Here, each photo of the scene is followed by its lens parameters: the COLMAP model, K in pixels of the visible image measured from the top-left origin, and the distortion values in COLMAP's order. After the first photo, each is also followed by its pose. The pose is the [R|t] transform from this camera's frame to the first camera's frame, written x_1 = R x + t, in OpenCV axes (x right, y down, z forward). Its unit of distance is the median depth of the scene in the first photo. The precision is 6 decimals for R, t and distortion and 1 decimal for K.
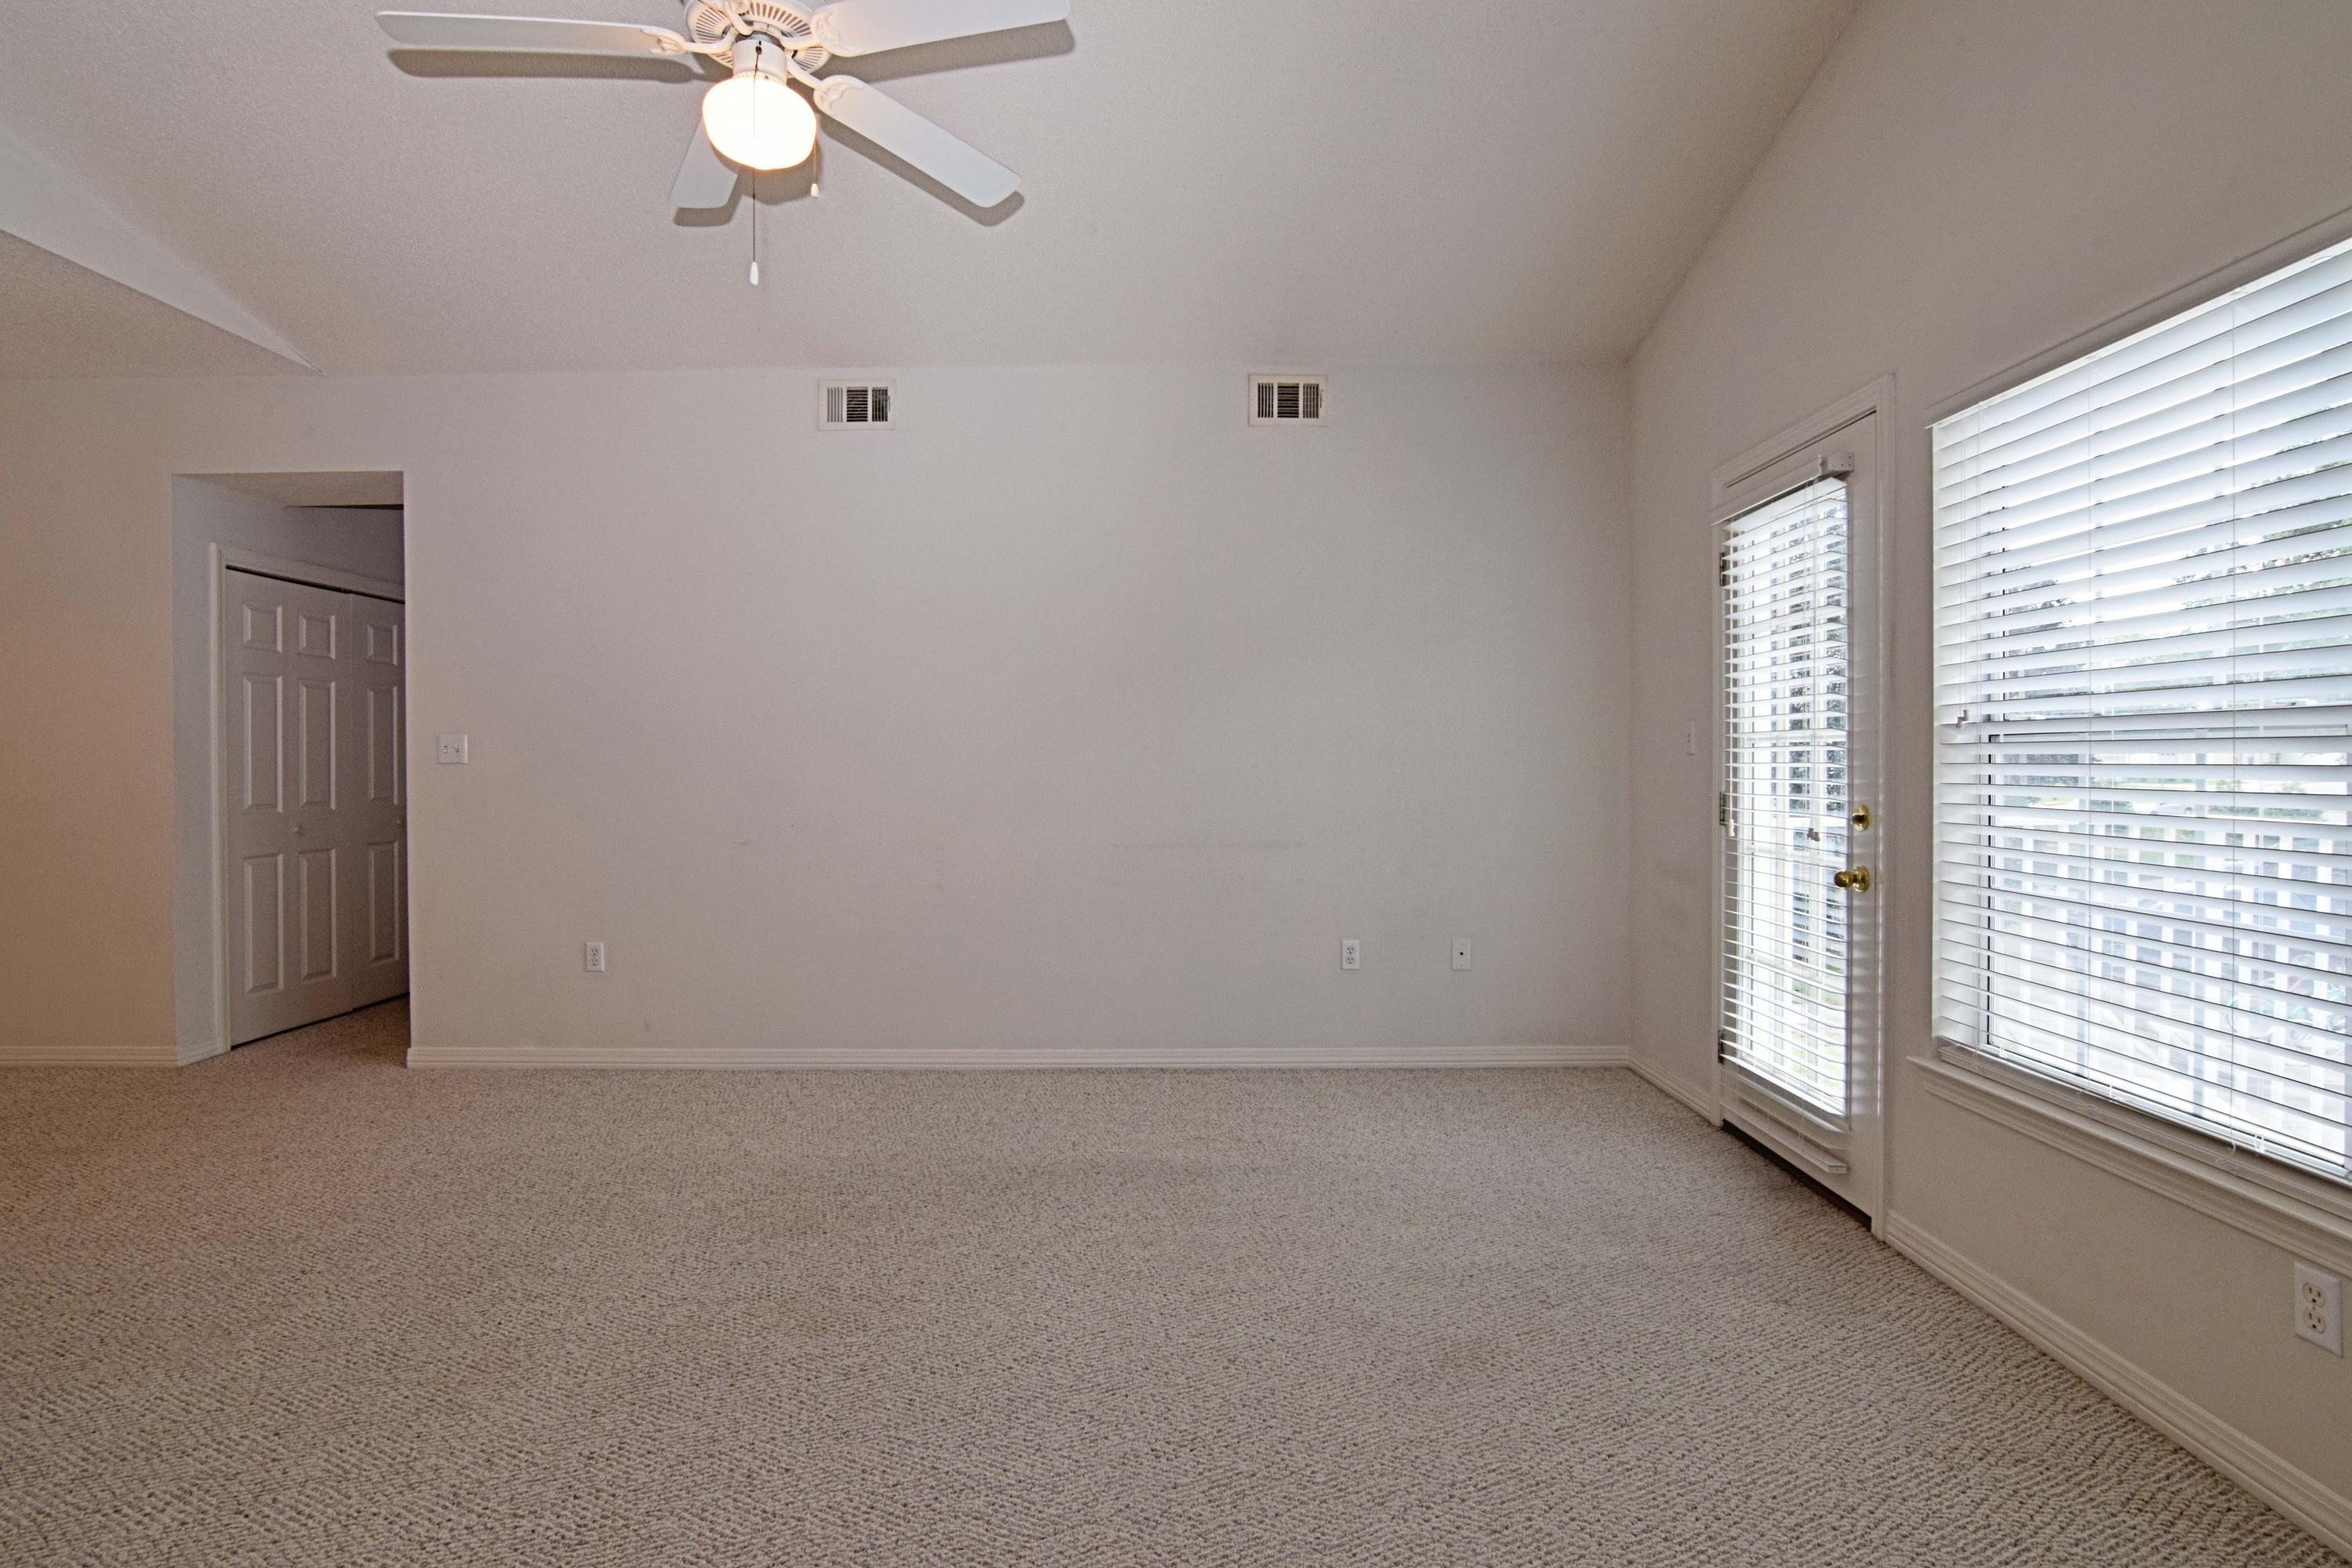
lens RADIAL K [[1153.5, 0, 1181.3], [0, 1153.5, 781.4], [0, 0, 1]] dist [-0.027964, 0.008193]
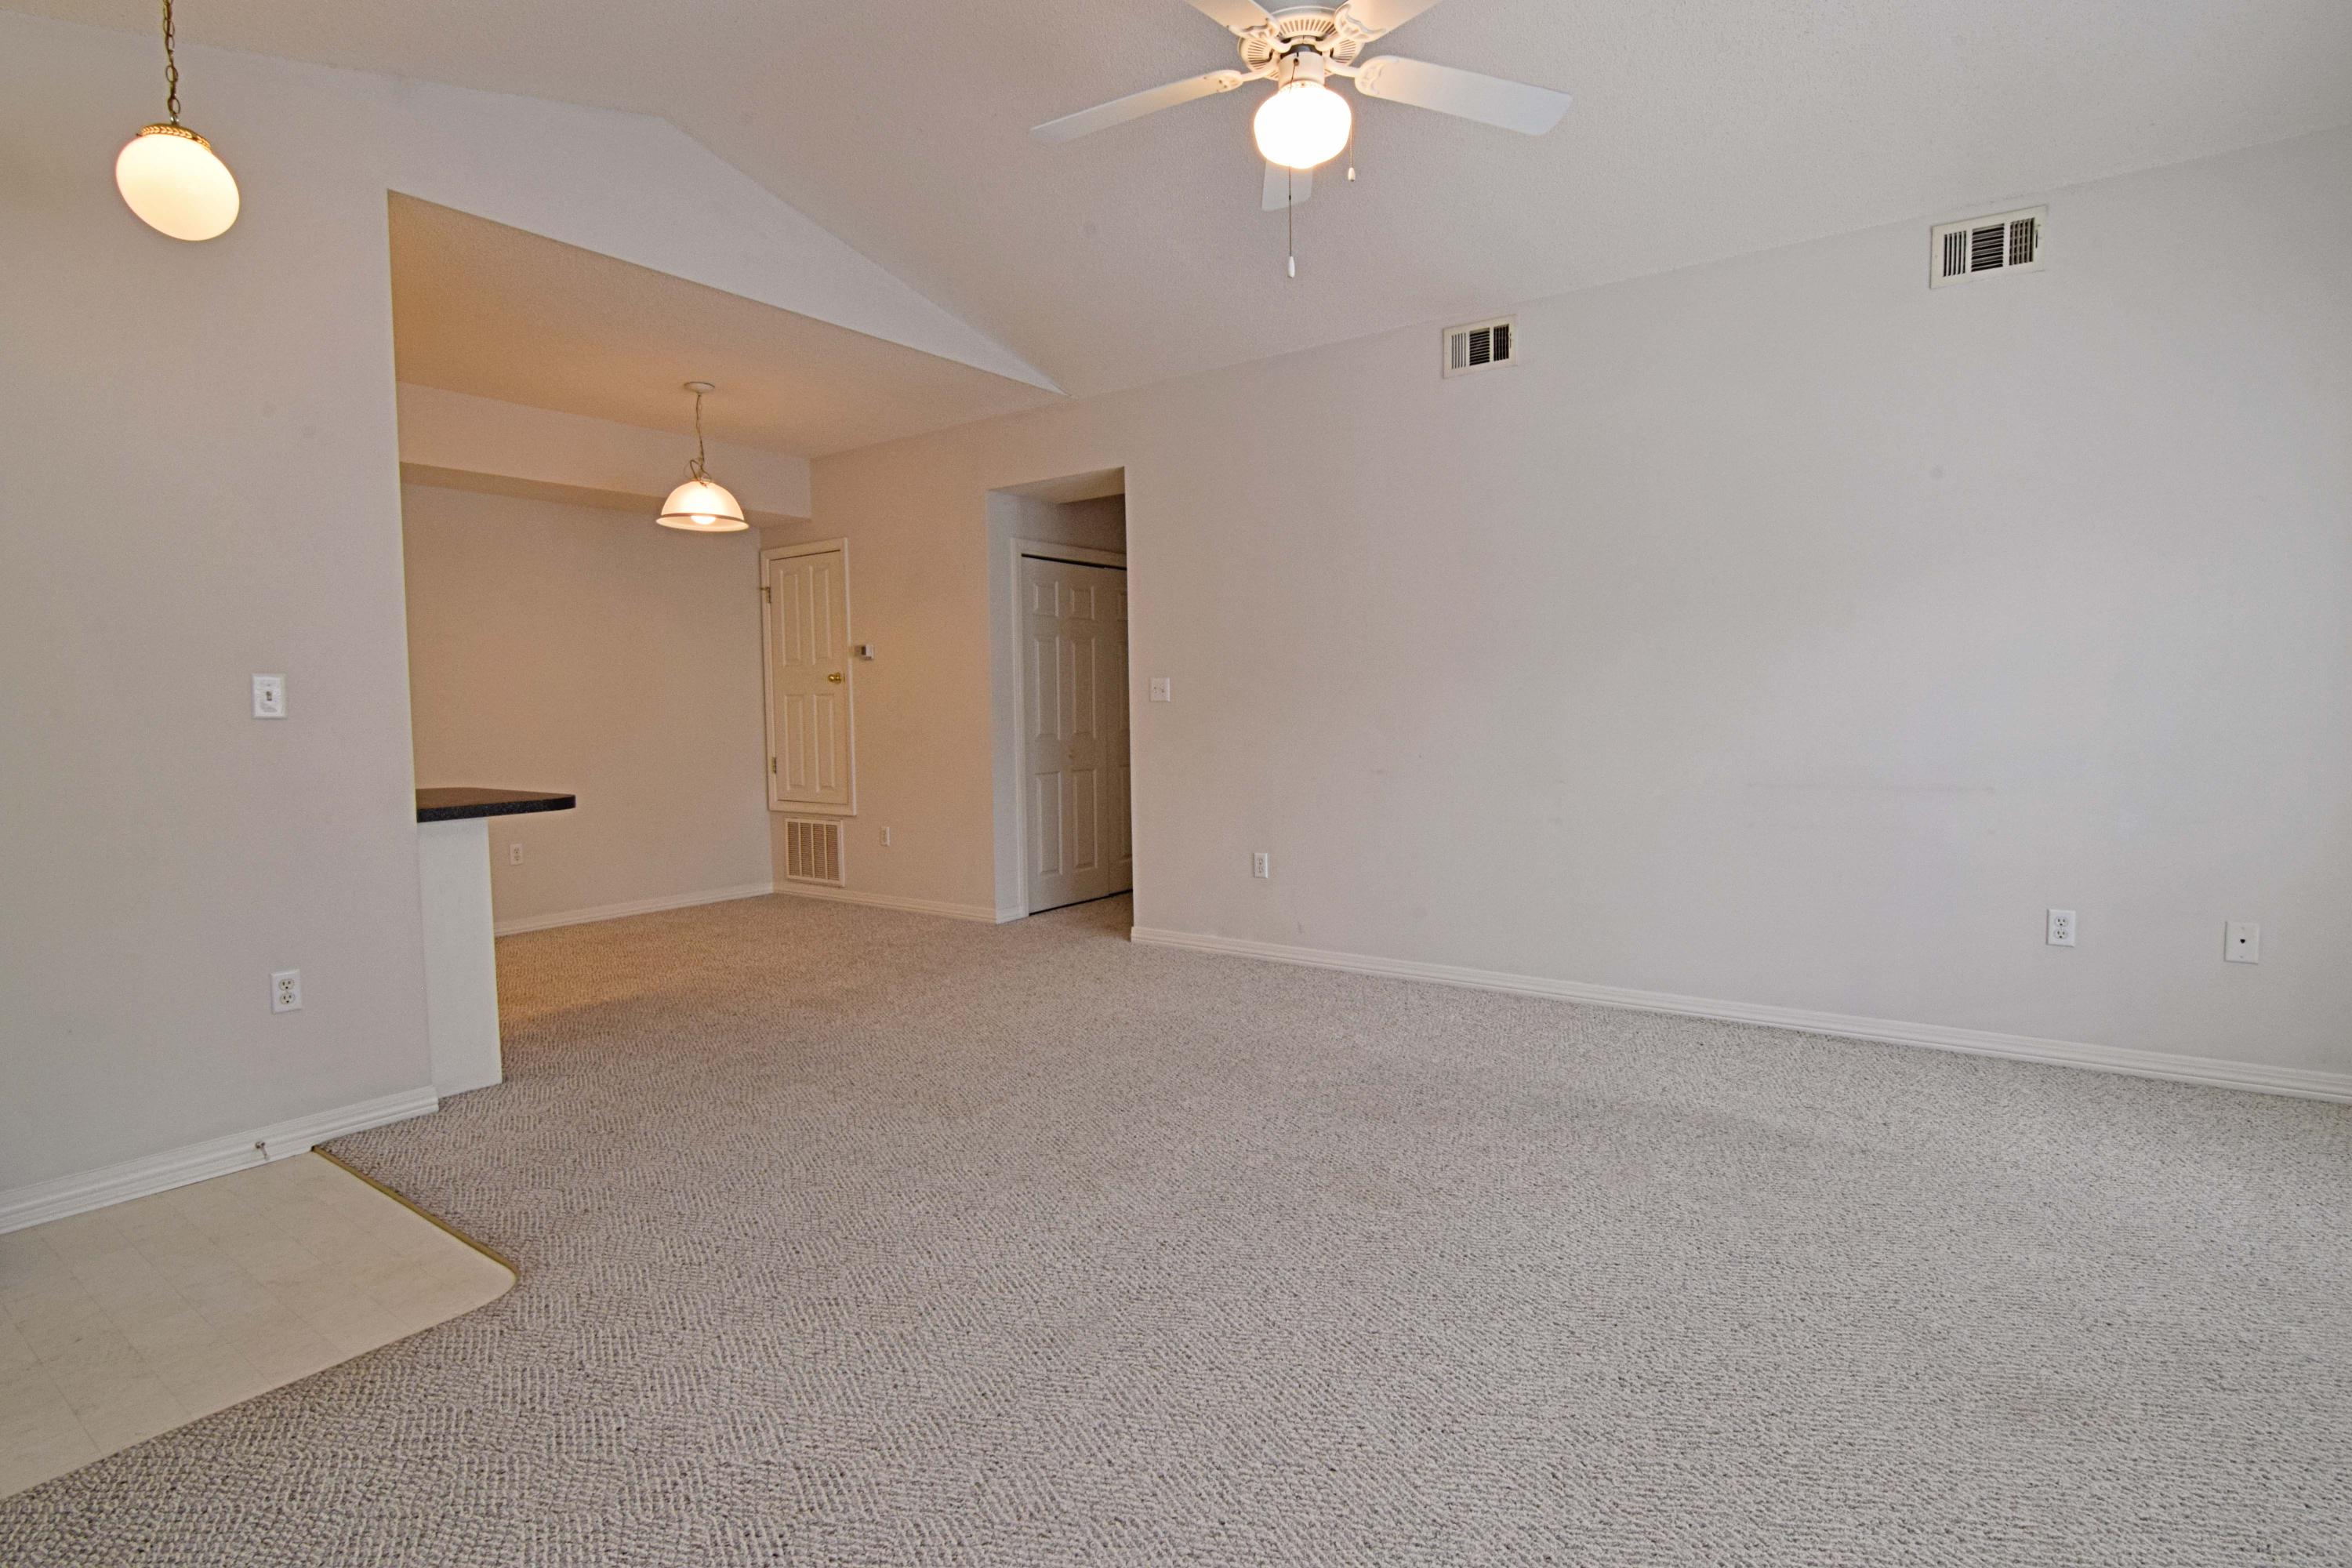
lens RADIAL K [[1153.5, 0, 1177.1], [0, 1153.5, 782.3], [0, 0, 1]] dist [-0.027964, 0.008193]
pose [[0.816812, 0.030214, -0.576112, 0.125636], [0.003322, 0.998365, 0.057068, 0.000592], [0.576895, -0.048527, 0.815376, -0.011881]]
